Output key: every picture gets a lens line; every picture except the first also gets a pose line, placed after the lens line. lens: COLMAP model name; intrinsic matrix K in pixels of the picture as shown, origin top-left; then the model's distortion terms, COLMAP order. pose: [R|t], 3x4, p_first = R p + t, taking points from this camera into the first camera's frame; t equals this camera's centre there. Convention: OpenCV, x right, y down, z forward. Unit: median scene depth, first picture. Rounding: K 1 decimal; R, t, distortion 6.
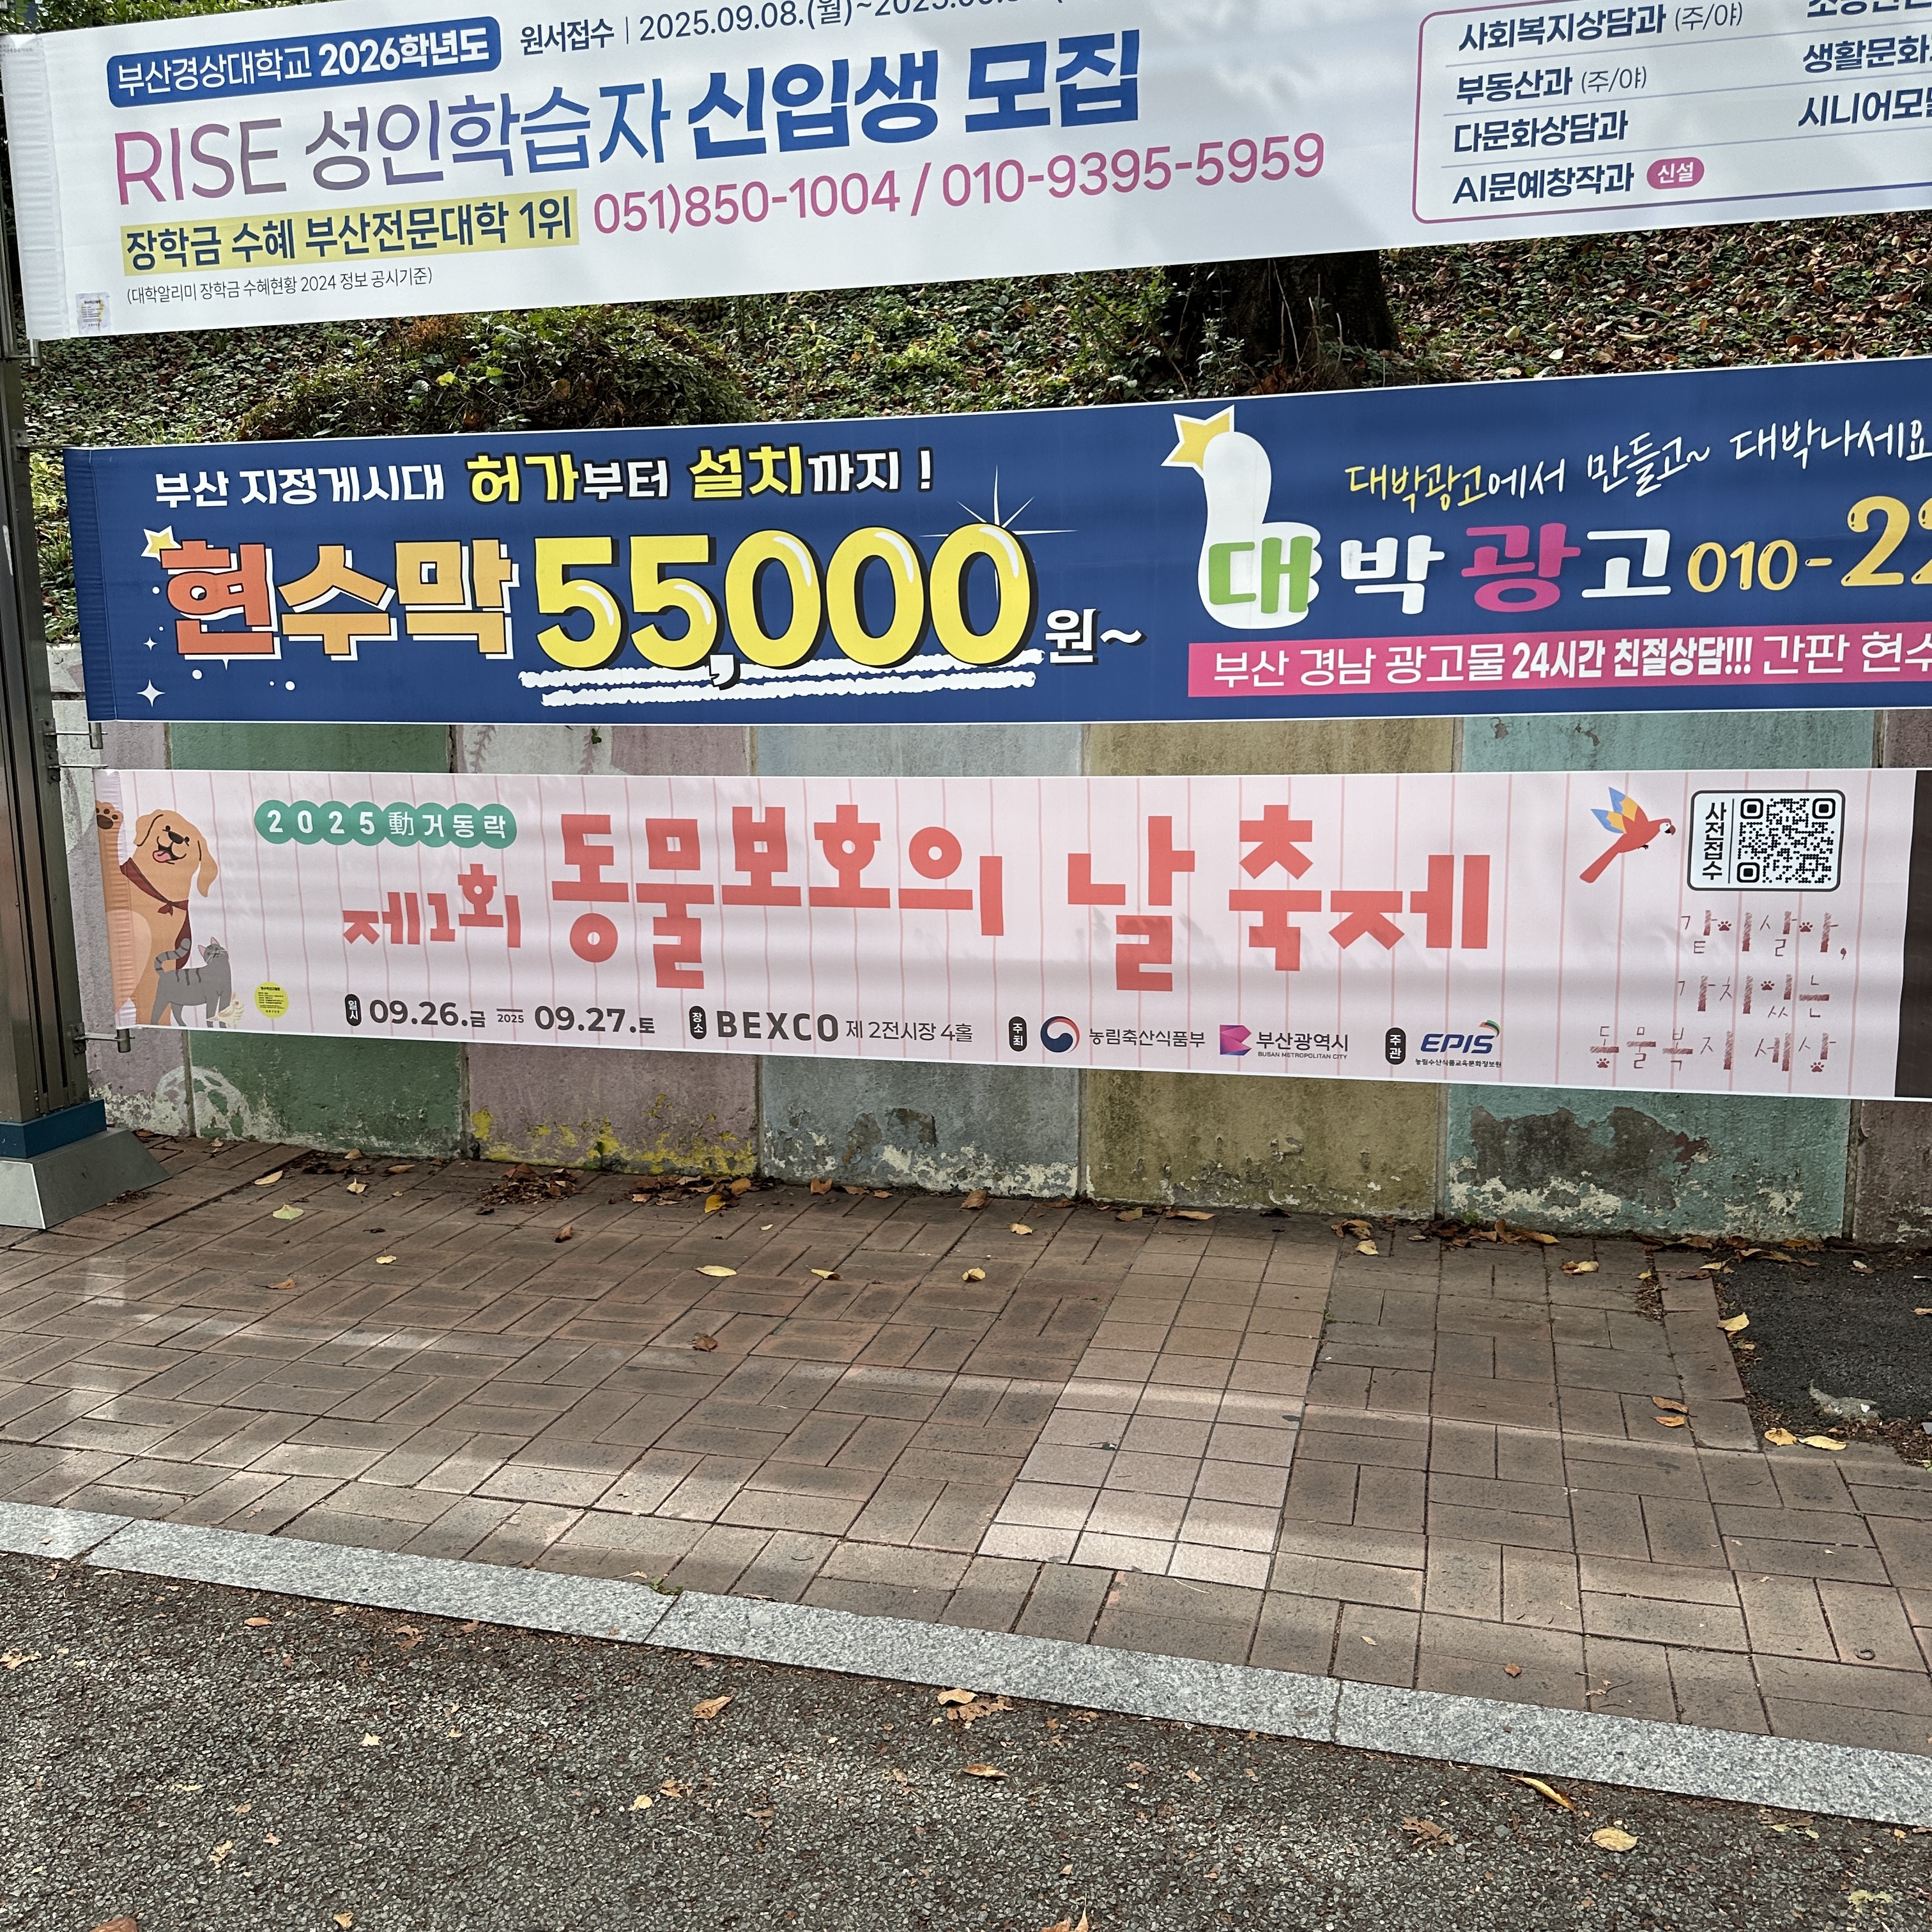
lens RADIAL K [[1800.7, 0, 966.0], [0, 1800.7, 966.0], [0, 0, 1]] dist [0.131851, -0.292366]
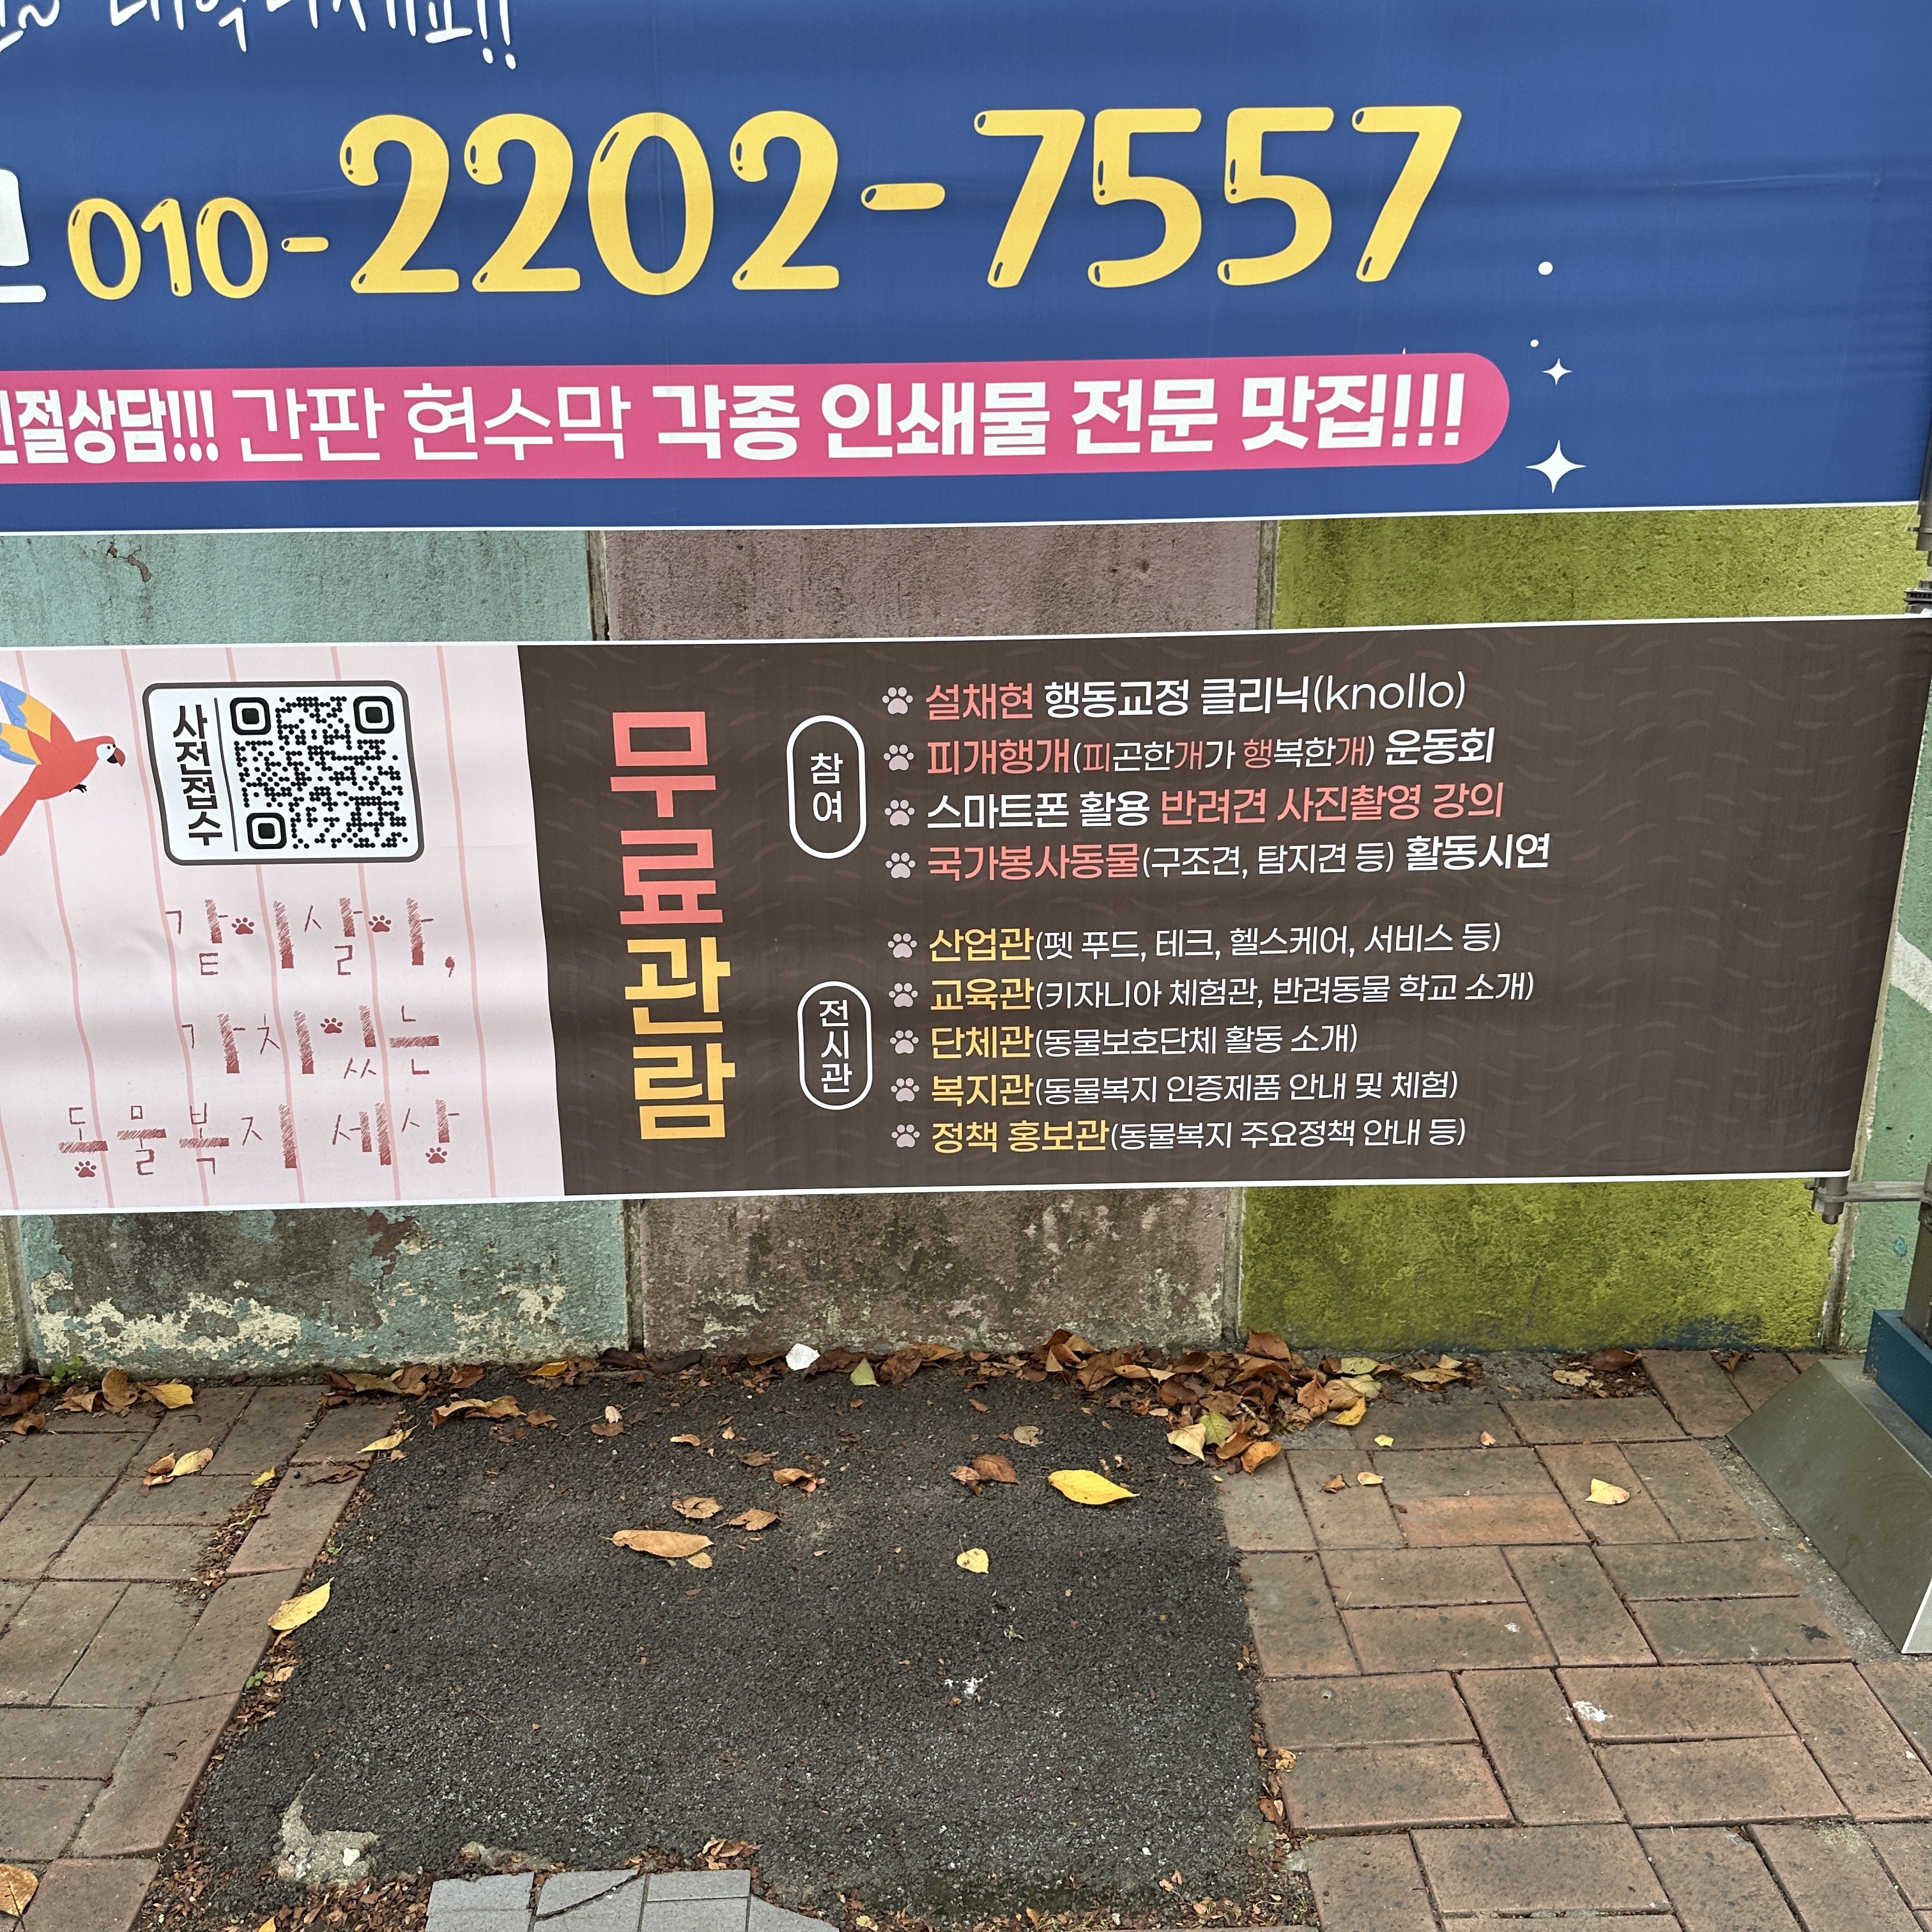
lens RADIAL K [[1712.7, 0, 966.0], [0, 1712.7, 966.0], [0, 0, 1]] dist [0.079044, -0.130461]
pose [[0.957609, -0.072465, 0.278808, 0.482756], [0.036551, 0.990586, 0.131923, -0.072193], [-0.285743, -0.116140, 0.951242, 0.435998]]
